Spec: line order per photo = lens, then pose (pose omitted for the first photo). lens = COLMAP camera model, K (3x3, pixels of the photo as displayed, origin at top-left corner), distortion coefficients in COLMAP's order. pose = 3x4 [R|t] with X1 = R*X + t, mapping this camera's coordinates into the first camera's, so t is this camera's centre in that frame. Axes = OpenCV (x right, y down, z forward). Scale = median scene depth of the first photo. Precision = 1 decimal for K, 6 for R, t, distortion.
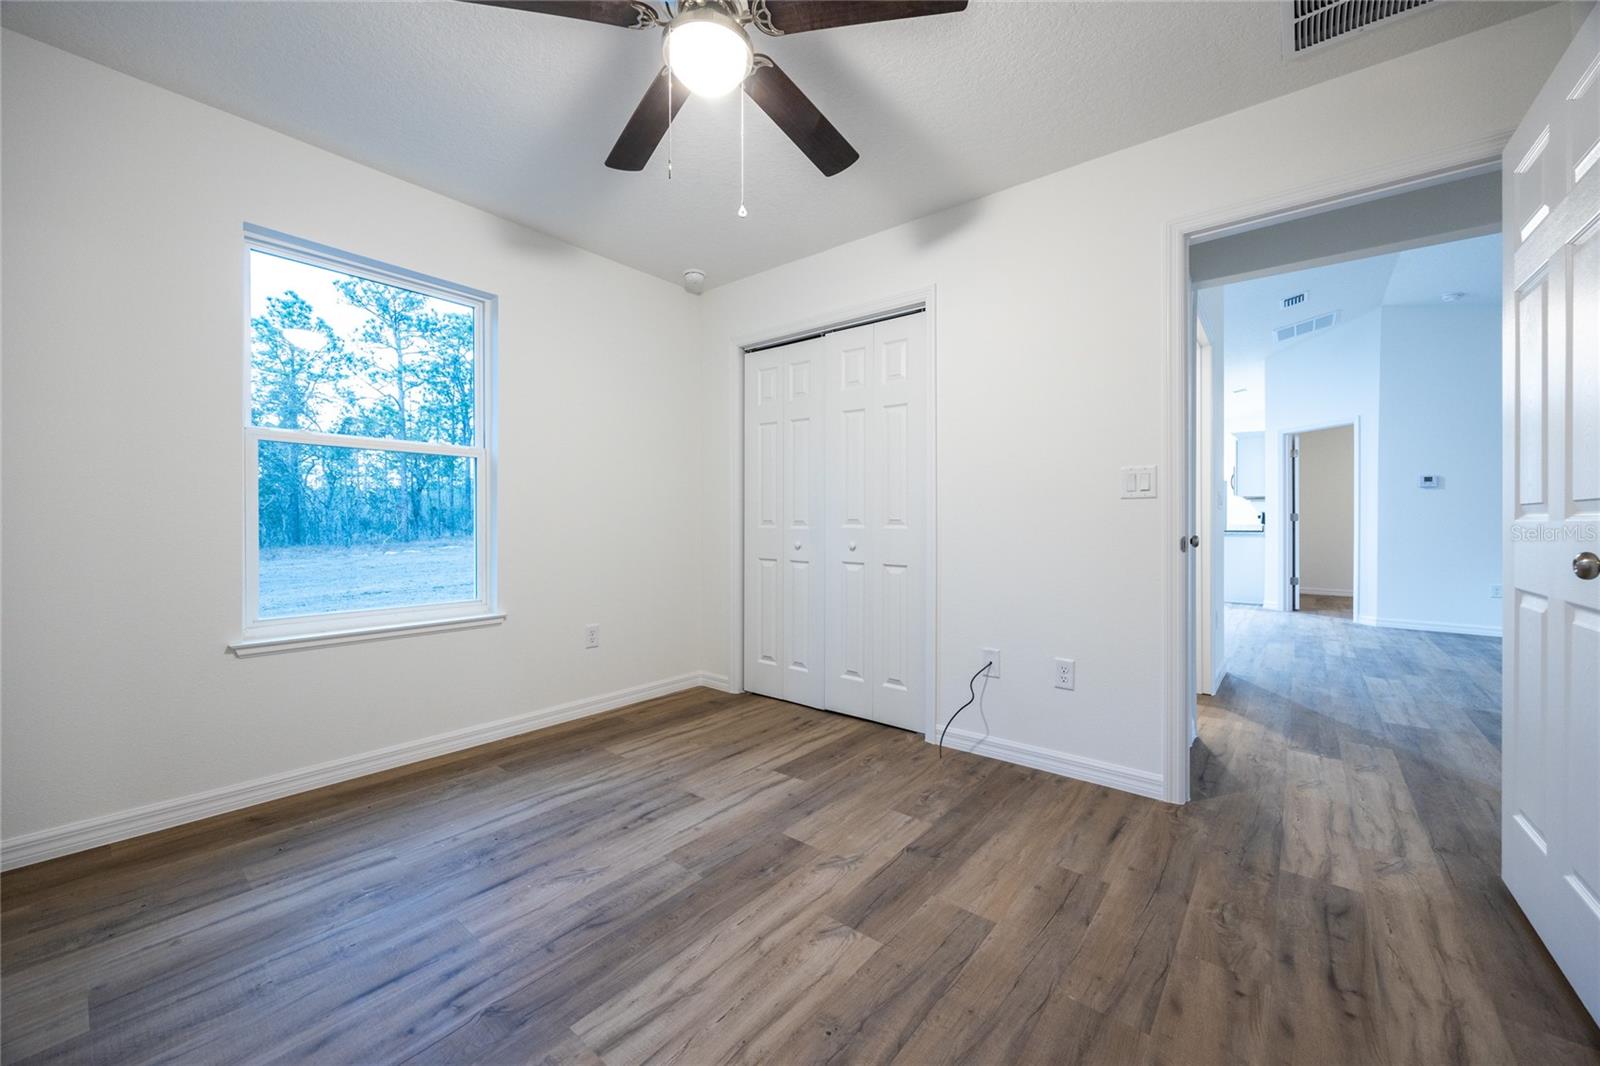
lens RADIAL K [[619.5, 0, 799.4], [0, 619.5, 530.6], [0, 0, 1]] dist [-0.000688, -0.000598]
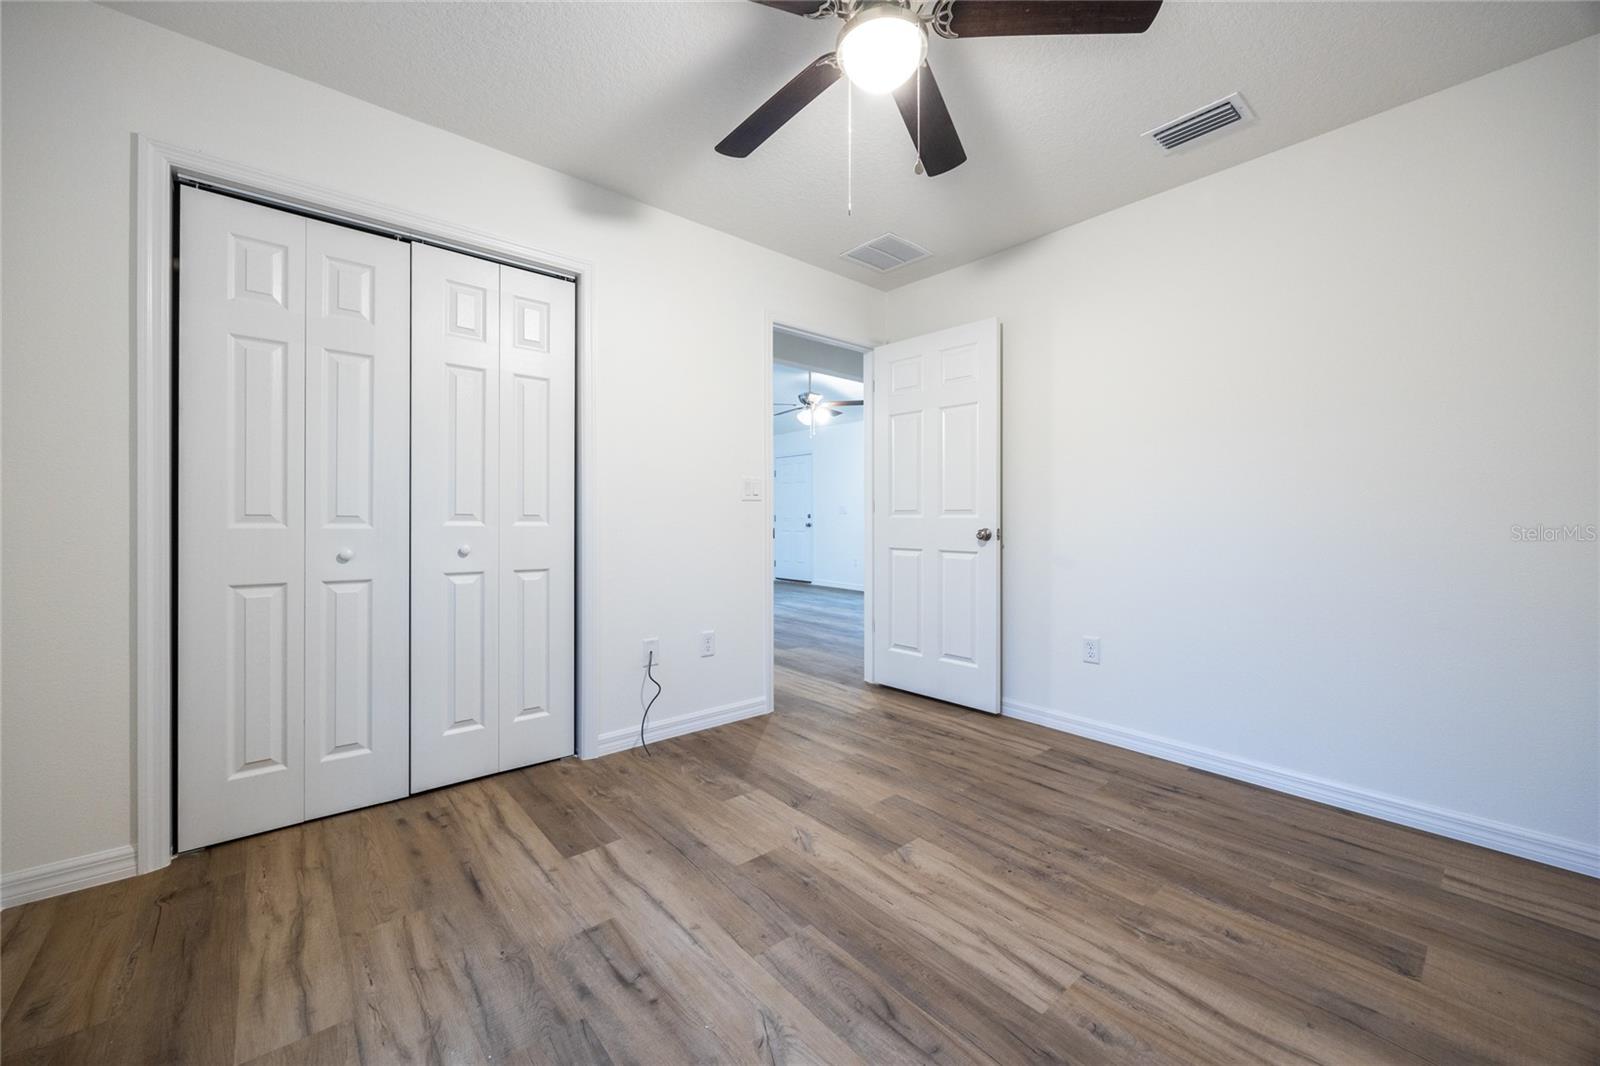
lens RADIAL K [[619.5, 0, 799.9], [0, 619.5, 525.6], [0, 0, 1]] dist [-0.000688, -0.000598]
pose [[0.167171, -0.013928, 0.985830, -0.943475], [0.009968, 0.999873, 0.012436, -0.017001], [-0.985878, 0.007748, 0.167288, 0.797580]]
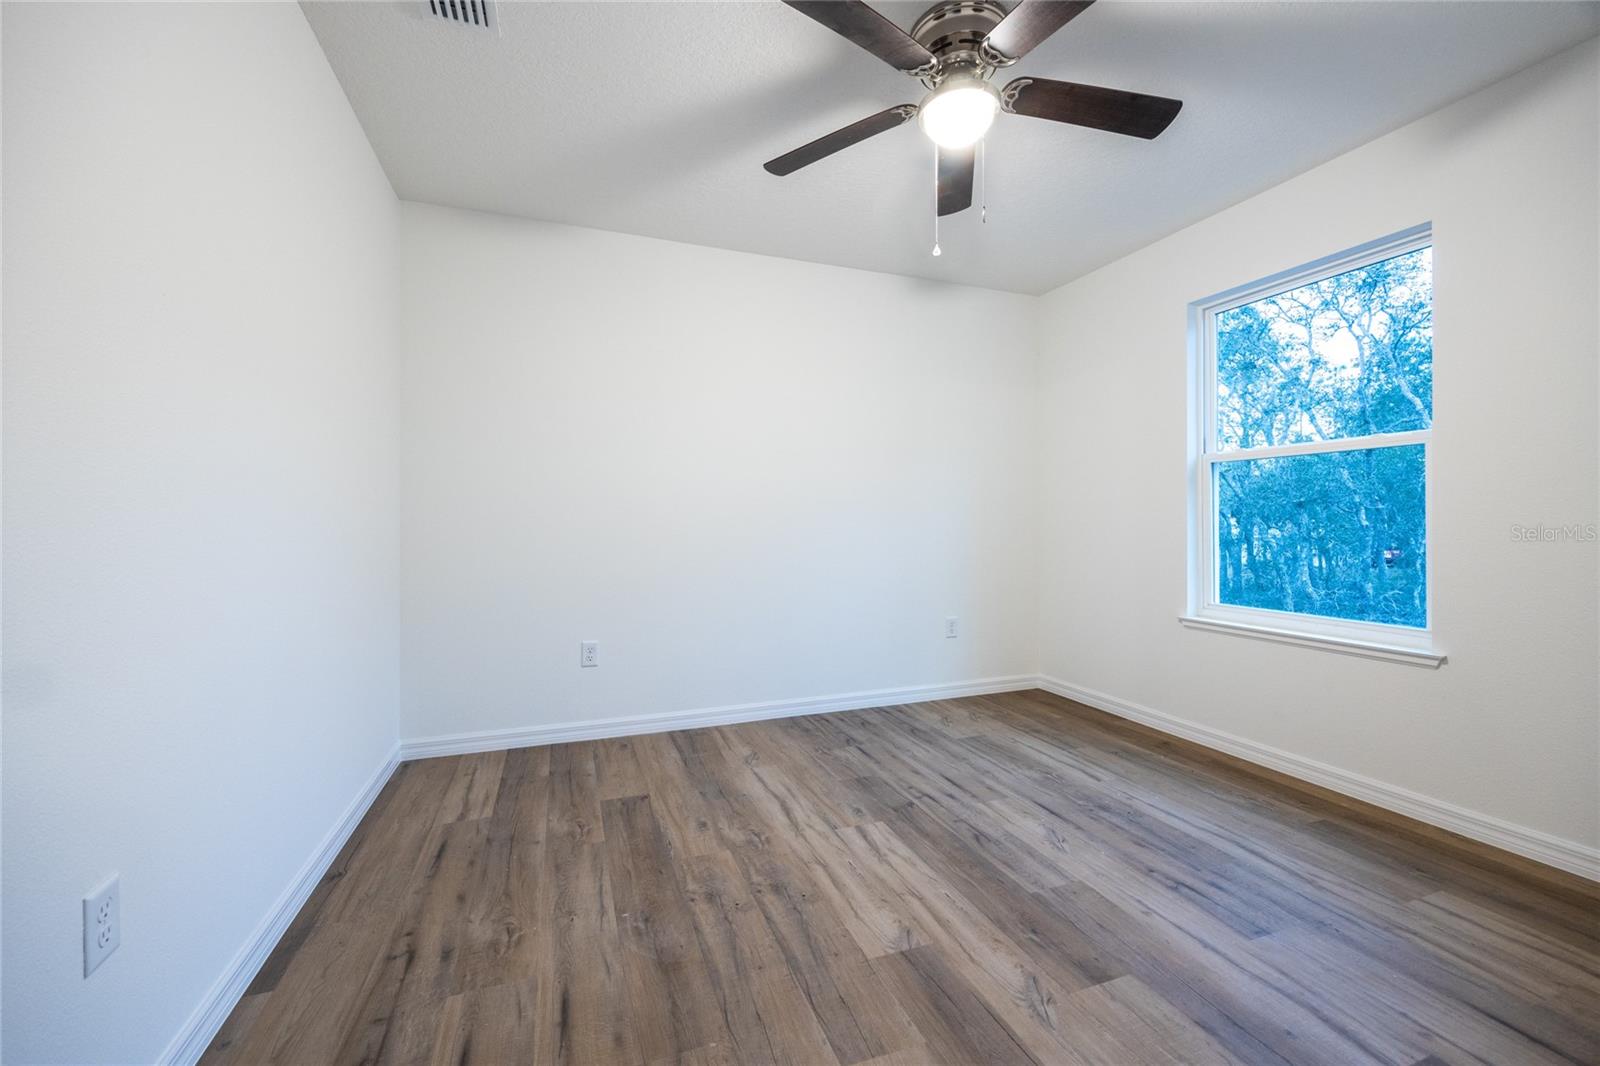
lens RADIAL K [[619.5, 0, 786.8], [0, 619.5, 527.2], [0, 0, 1]] dist [-0.000688, -0.000598]
pose [[-0.513193, 0.002609, -0.858269, 0.810993], [-0.014170, 0.999833, 0.011512, -0.019720], [0.858156, 0.018069, -0.513070, 1.073953]]
